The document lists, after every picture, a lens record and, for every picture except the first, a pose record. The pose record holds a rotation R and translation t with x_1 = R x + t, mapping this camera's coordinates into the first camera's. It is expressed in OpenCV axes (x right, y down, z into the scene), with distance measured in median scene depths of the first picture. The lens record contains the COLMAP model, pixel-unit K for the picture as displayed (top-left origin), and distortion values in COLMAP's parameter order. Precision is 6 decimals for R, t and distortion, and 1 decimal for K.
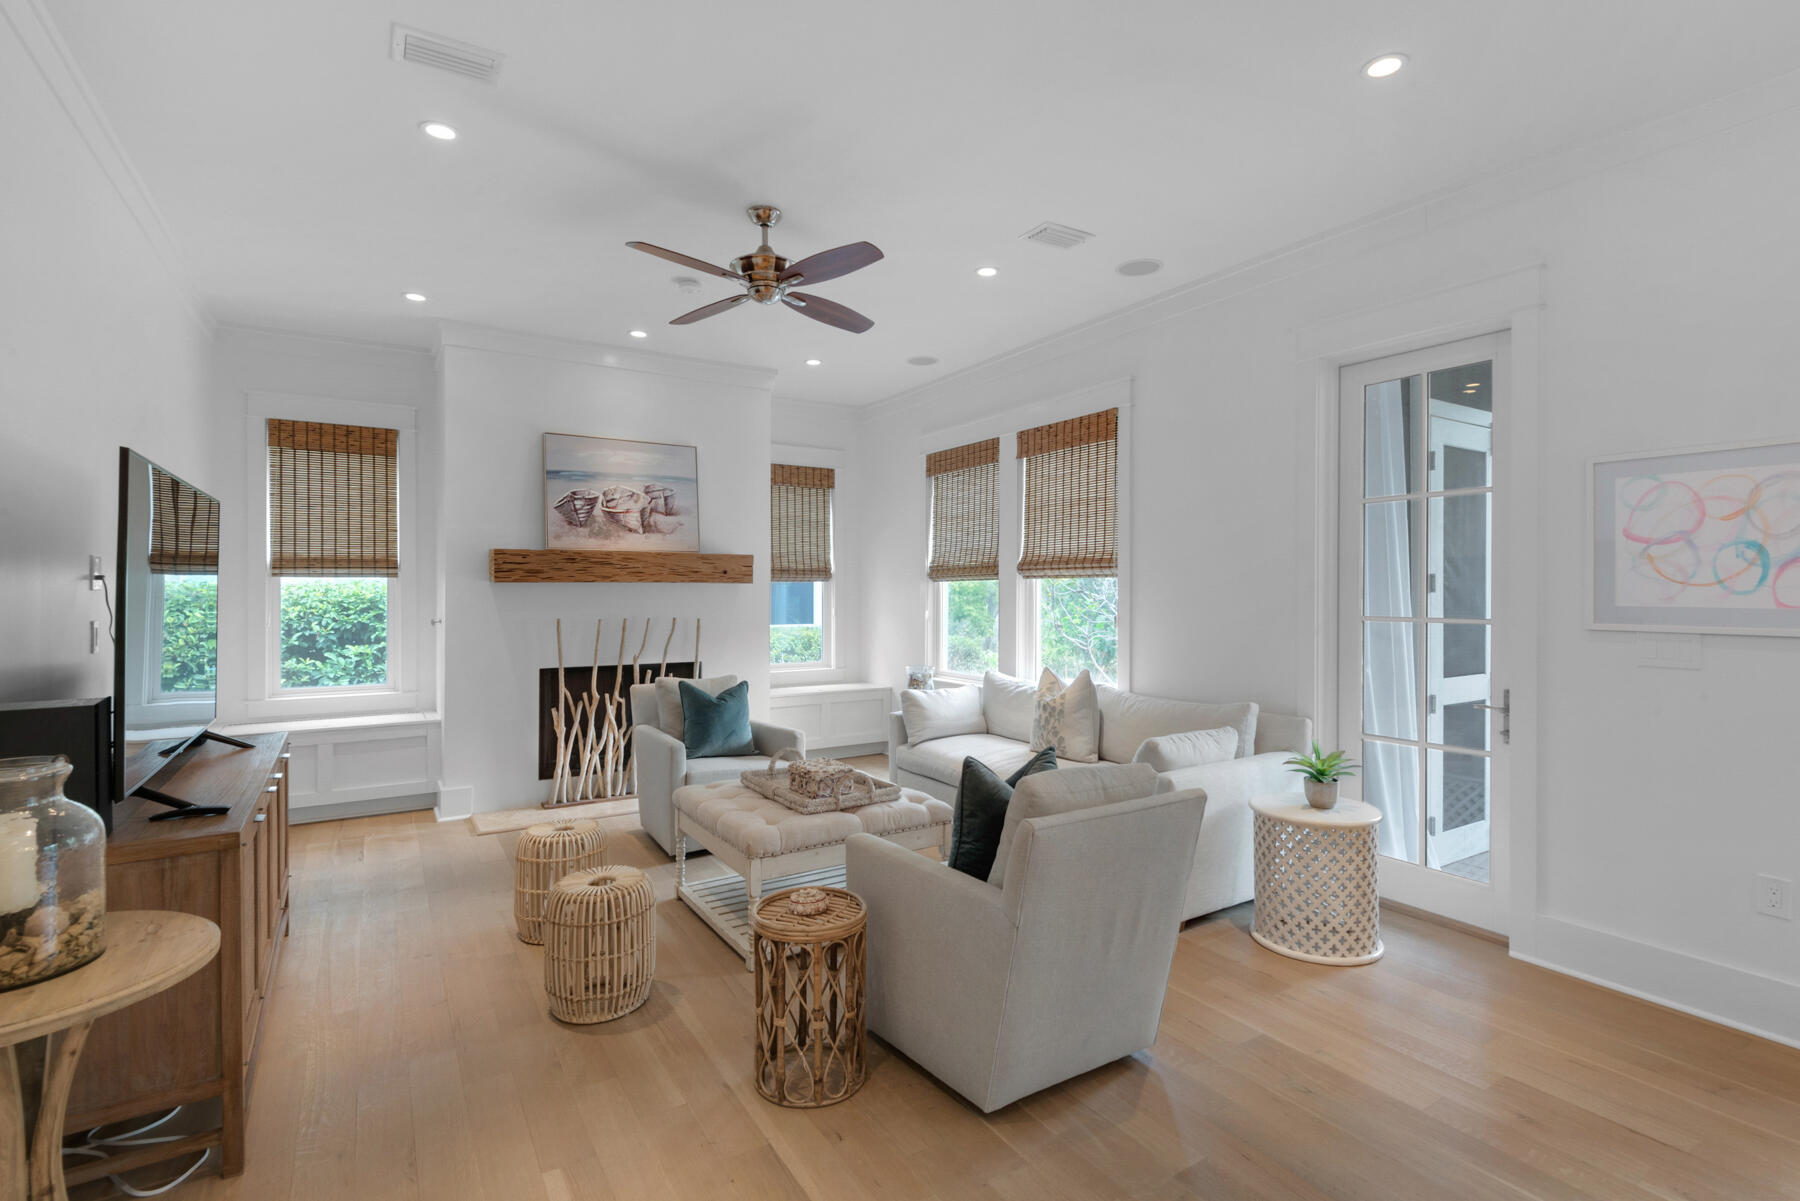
lens RADIAL K [[838.0, 0, 896.4], [0, 838.0, 588.3], [0, 0, 1]] dist [0.015773, -0.000917]
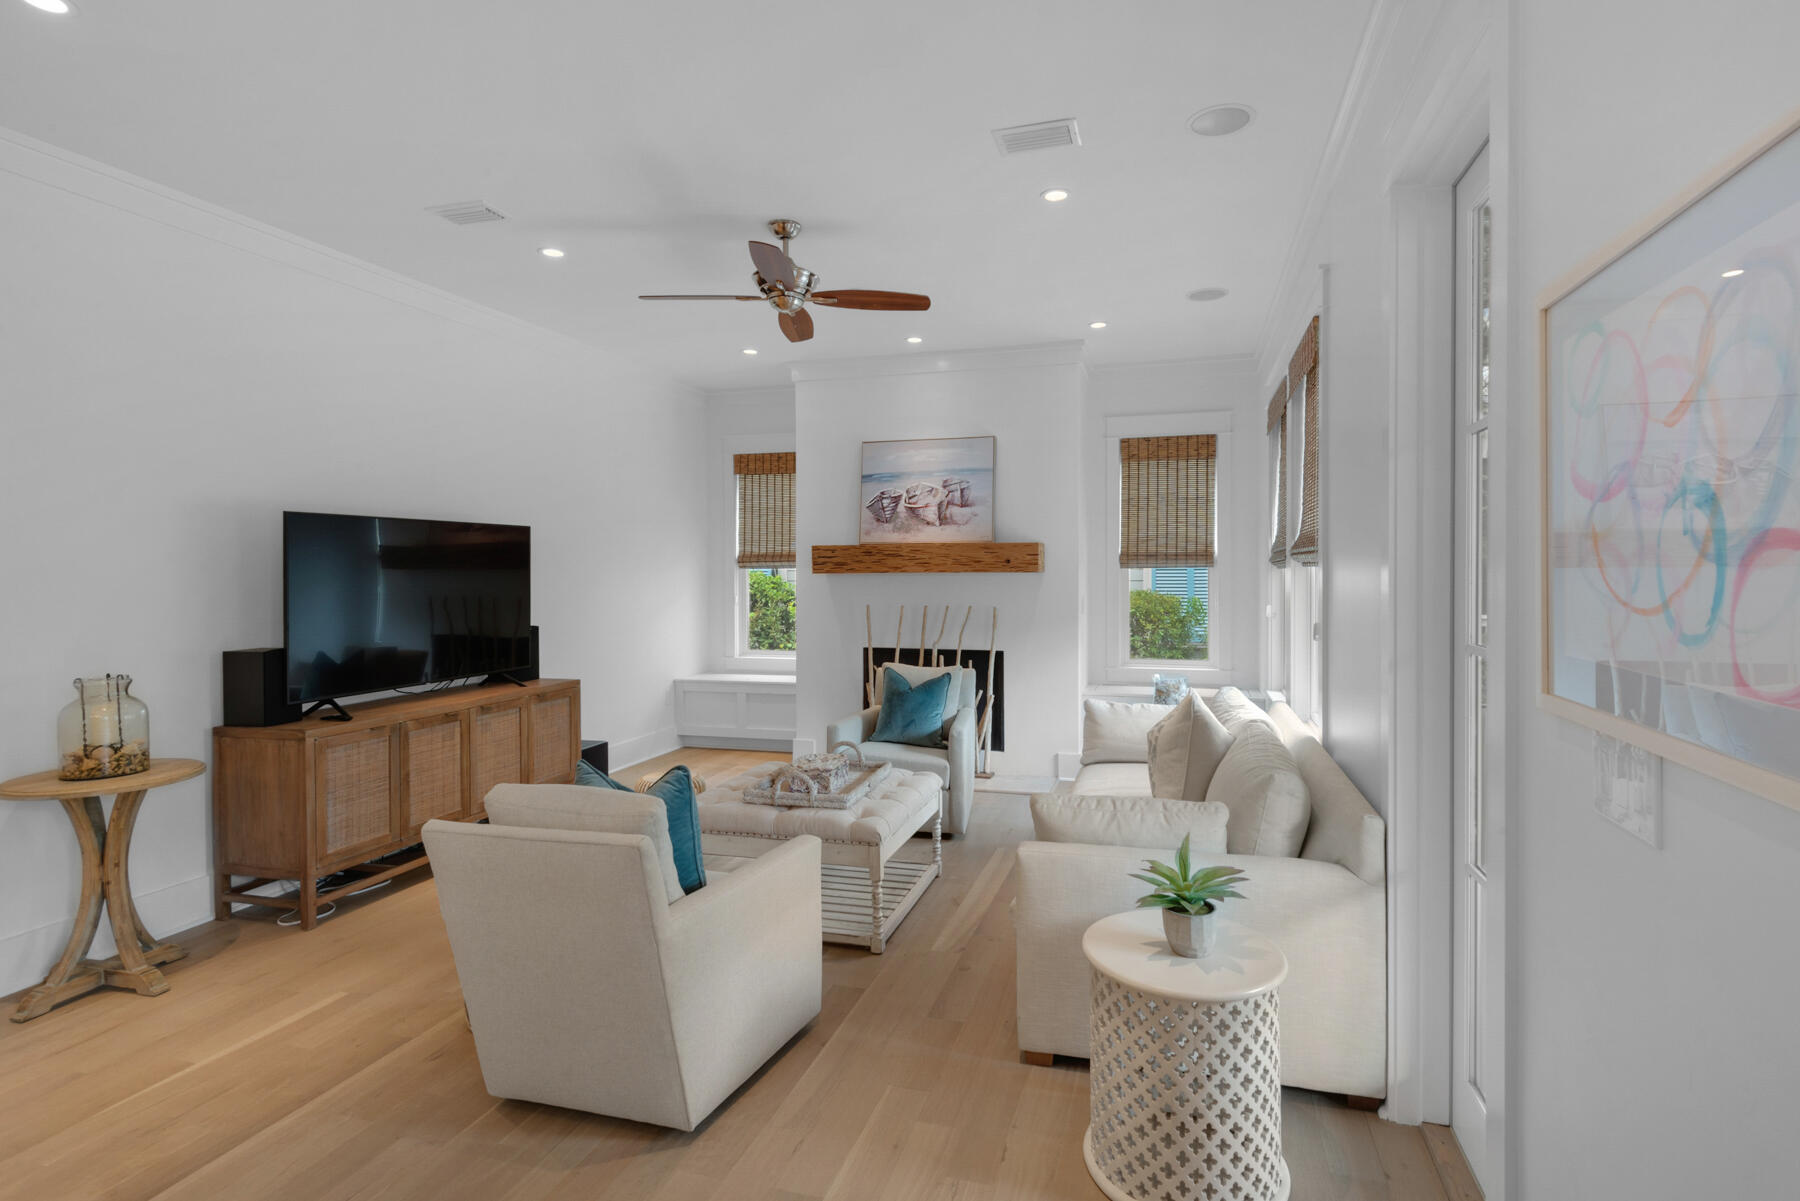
lens RADIAL K [[867.4, 0, 954.0], [0, 867.4, 576.8], [0, 0, 1]] dist [0.024369, -0.003403]
pose [[0.686626, 0.002601, -0.727006, 0.514563], [0.007417, 0.999916, 0.010583, -0.012702], [0.726973, -0.012658, 0.686549, 0.266946]]
